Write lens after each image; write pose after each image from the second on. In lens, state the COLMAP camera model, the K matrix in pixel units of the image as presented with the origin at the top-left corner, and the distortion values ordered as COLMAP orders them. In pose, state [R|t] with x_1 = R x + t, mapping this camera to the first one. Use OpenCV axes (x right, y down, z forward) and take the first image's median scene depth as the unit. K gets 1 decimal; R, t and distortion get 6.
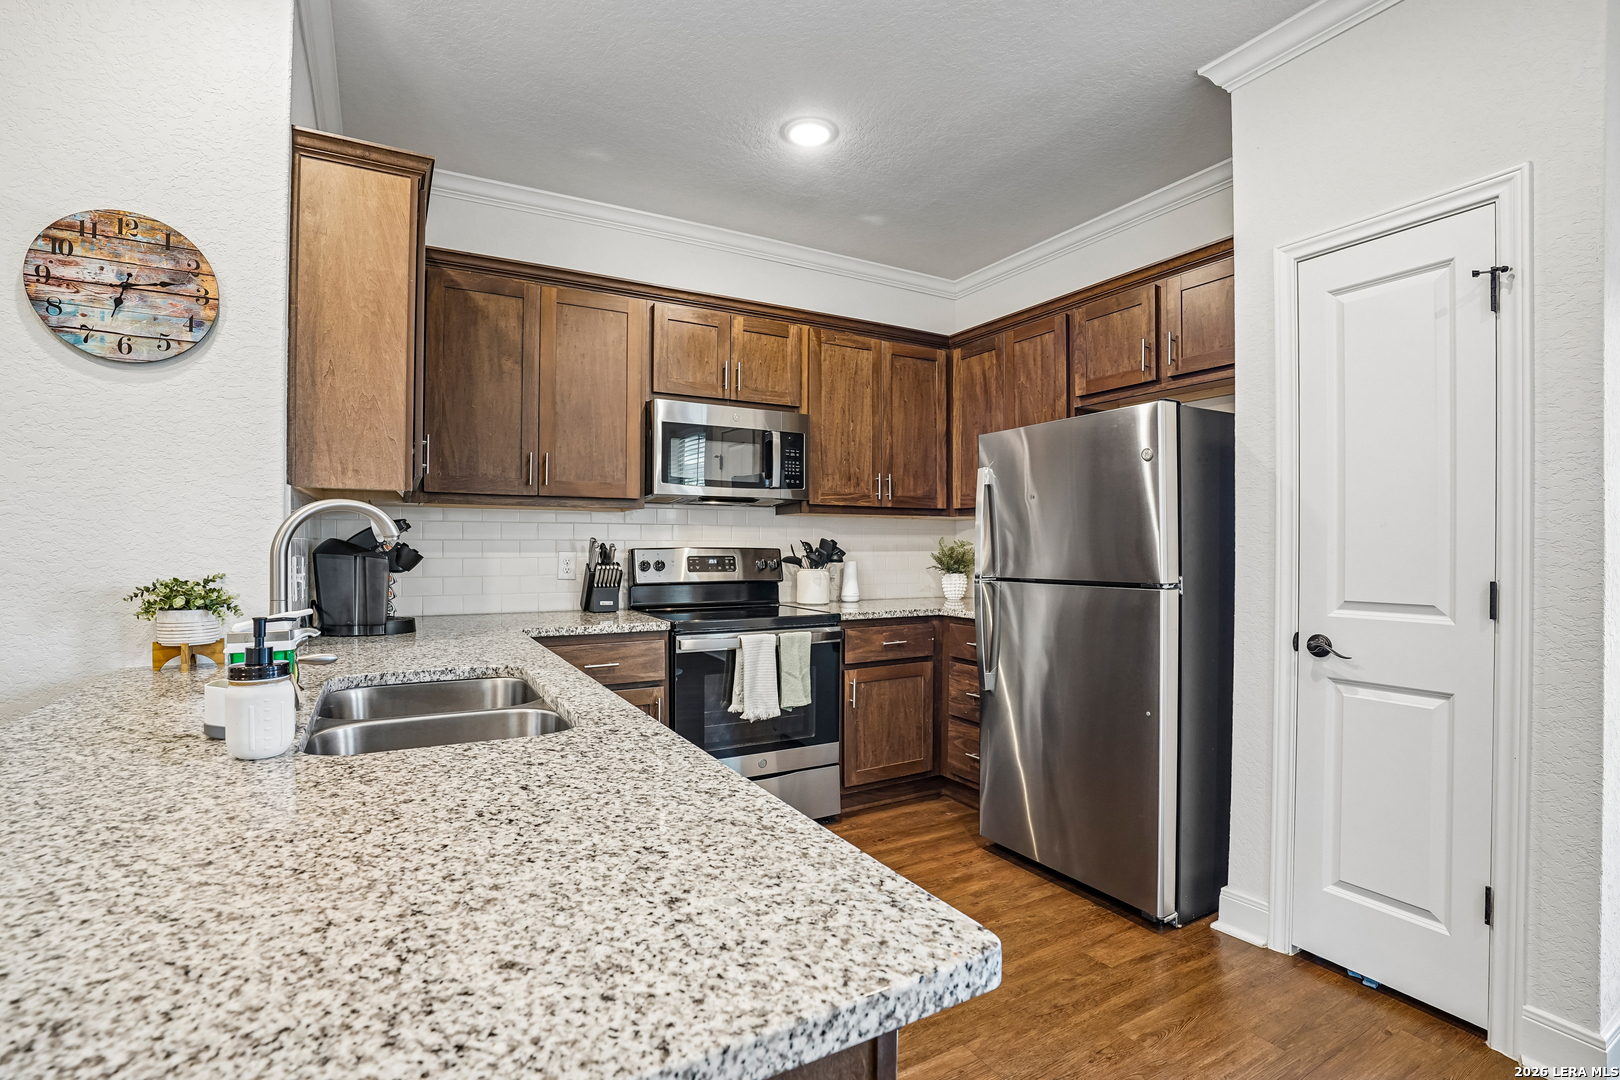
lens RADIAL K [[752.1, 0, 812.9], [0, 752.1, 541.4], [0, 0, 1]] dist [-0.066160, 0.026268]
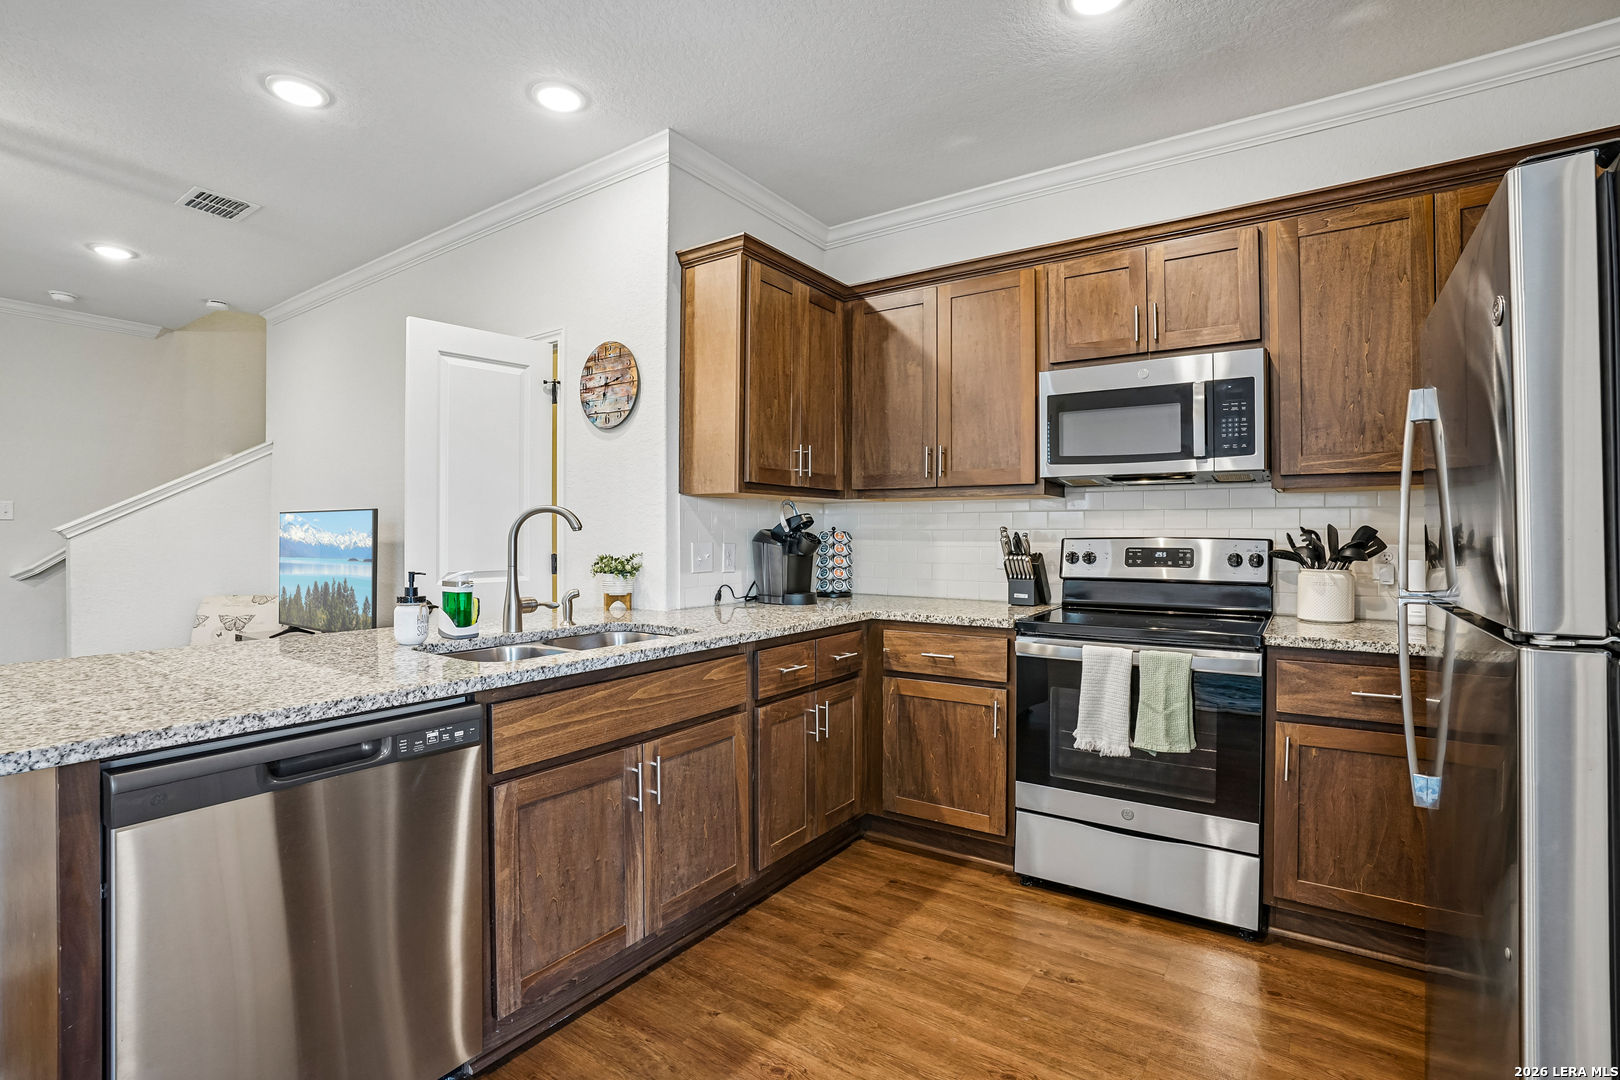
lens RADIAL K [[755.8, 0, 814.8], [0, 755.8, 531.4], [0, 0, 1]] dist [-0.068392, 0.025439]
pose [[0.434973, -0.002612, -0.900440, 0.531053], [0.004150, 0.999991, -0.000896, 0.001020], [0.900434, -0.003347, 0.434979, 0.399731]]
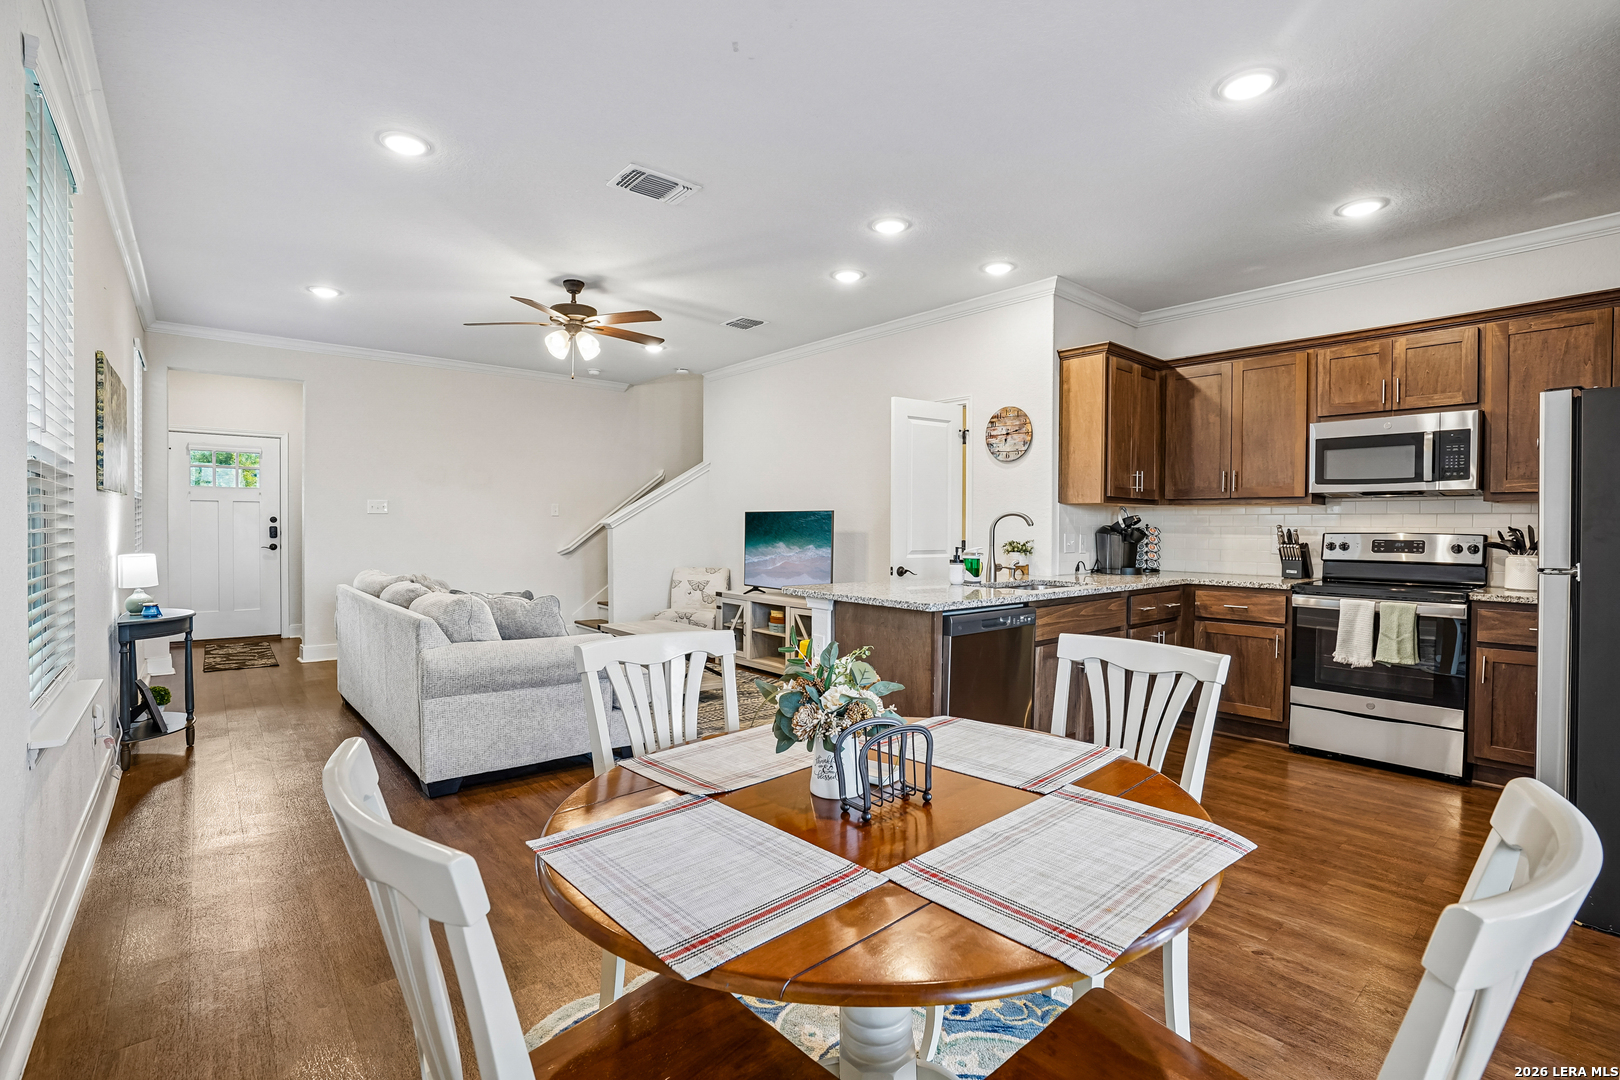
lens RADIAL K [[752.1, 0, 812.9], [0, 752.1, 541.4], [0, 0, 1]] dist [-0.066160, 0.026268]
pose [[0.185081, 0.020356, -0.982512, 1.033659], [-0.001811, 0.999791, 0.020373, -0.000449], [0.982722, -0.001991, 0.185079, -0.155179]]
